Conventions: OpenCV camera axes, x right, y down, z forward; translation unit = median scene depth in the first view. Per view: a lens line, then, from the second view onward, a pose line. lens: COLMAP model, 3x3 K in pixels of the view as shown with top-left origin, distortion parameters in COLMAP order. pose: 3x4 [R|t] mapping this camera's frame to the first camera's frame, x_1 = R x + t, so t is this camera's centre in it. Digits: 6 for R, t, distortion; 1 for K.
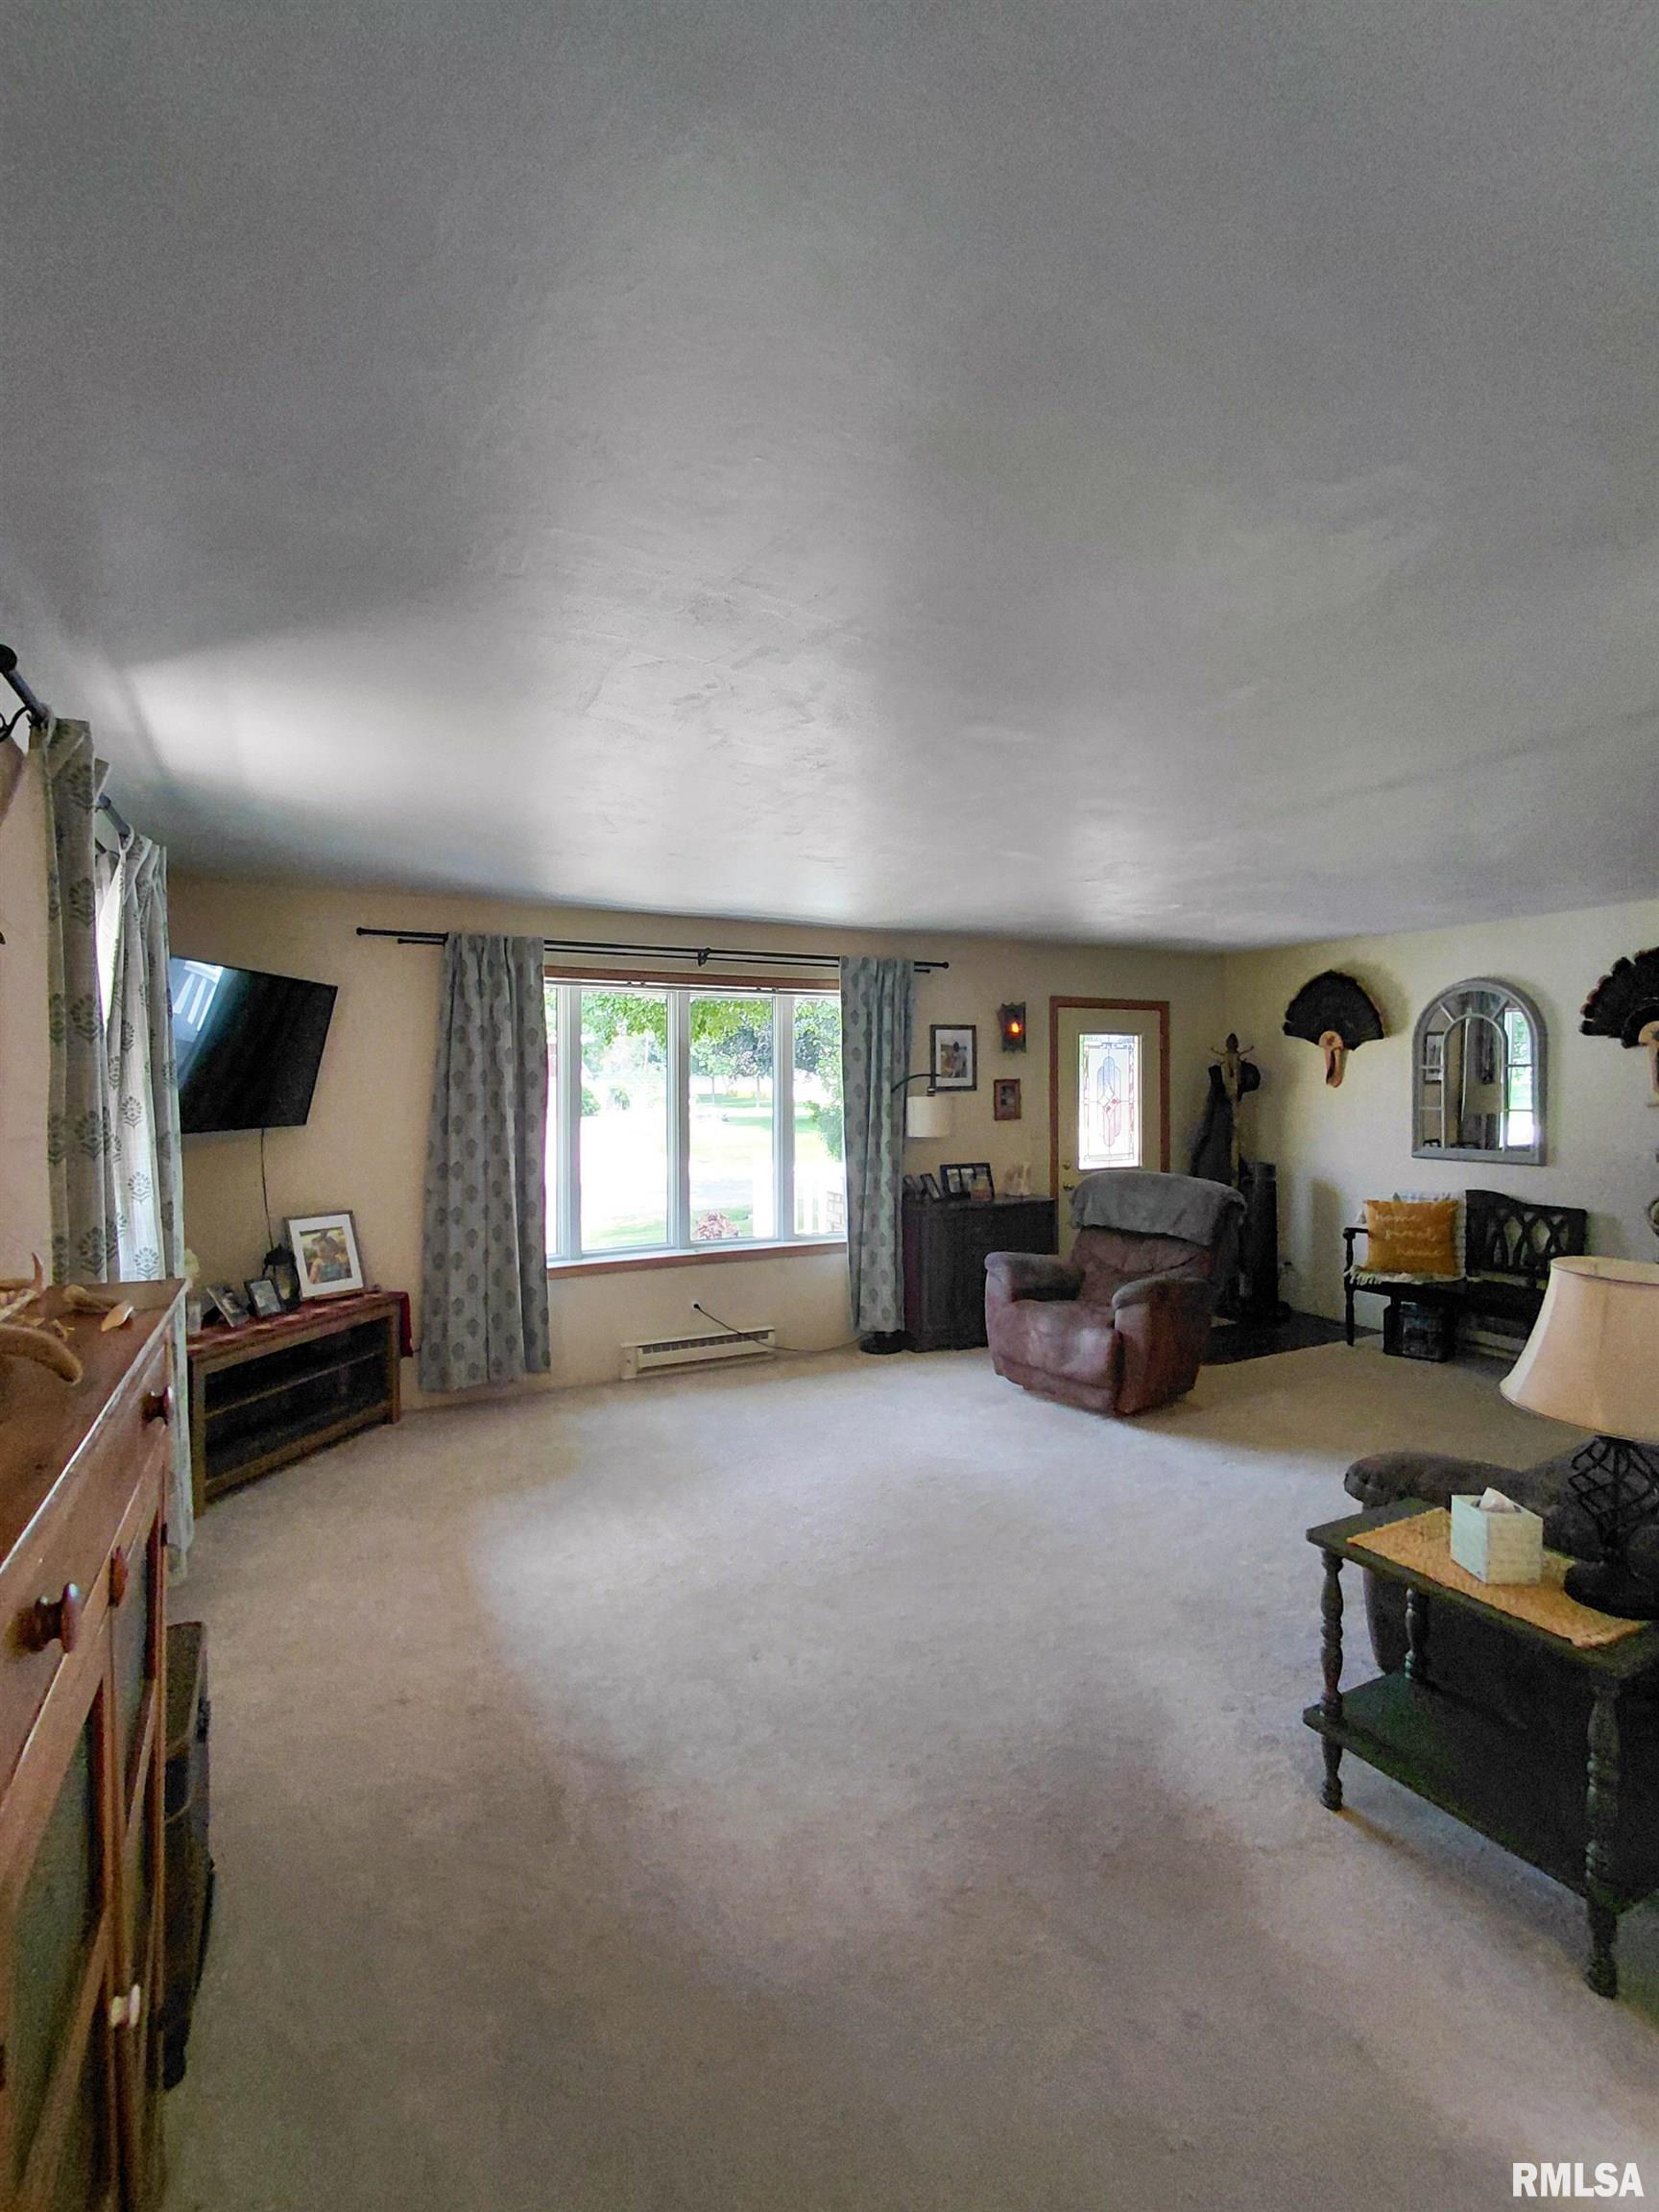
lens RADIAL K [[1029.5, 0, 829.5], [0, 1029.5, 1101.8], [0, 0, 1]] dist [-0.005520, 0.005968]
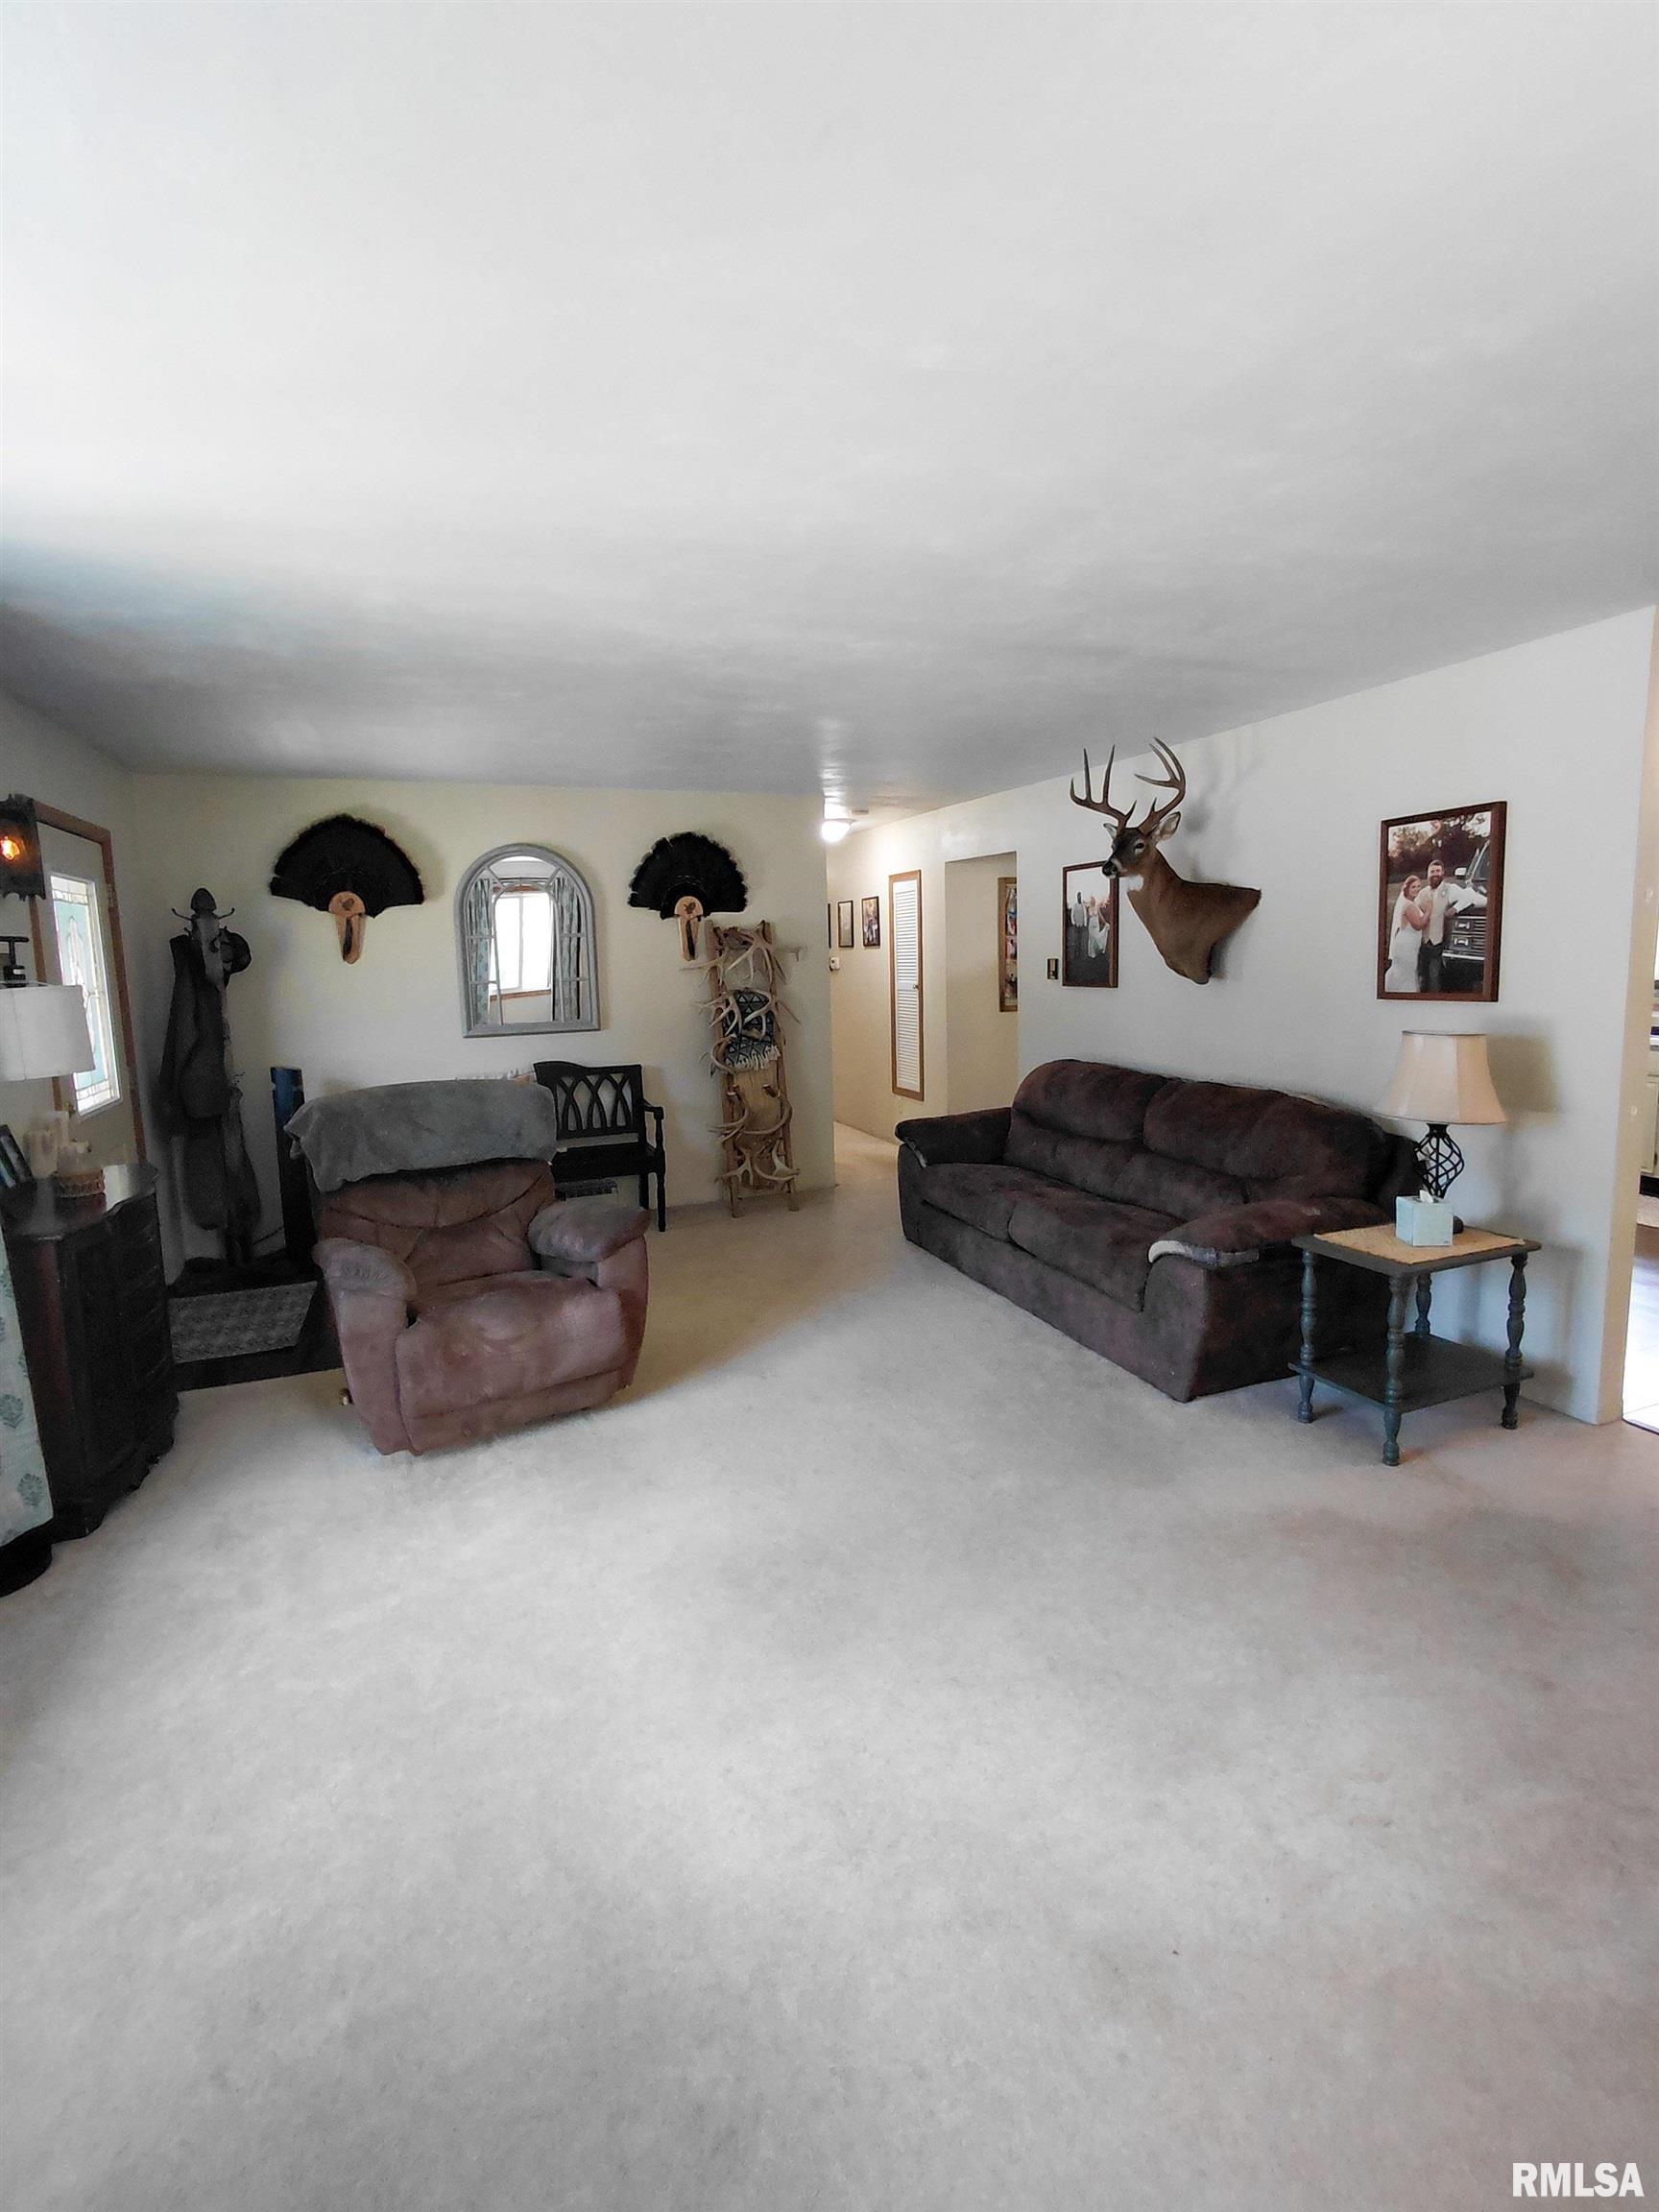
lens RADIAL K [[1029.5, 0, 830.0], [0, 1029.5, 1106.4], [0, 0, 1]] dist [-0.005520, 0.005968]
pose [[0.086888, -0.145698, 0.985506, -0.340044], [0.048517, 0.988693, 0.141892, 0.000472], [-0.995036, 0.035485, 0.092975, 0.654062]]
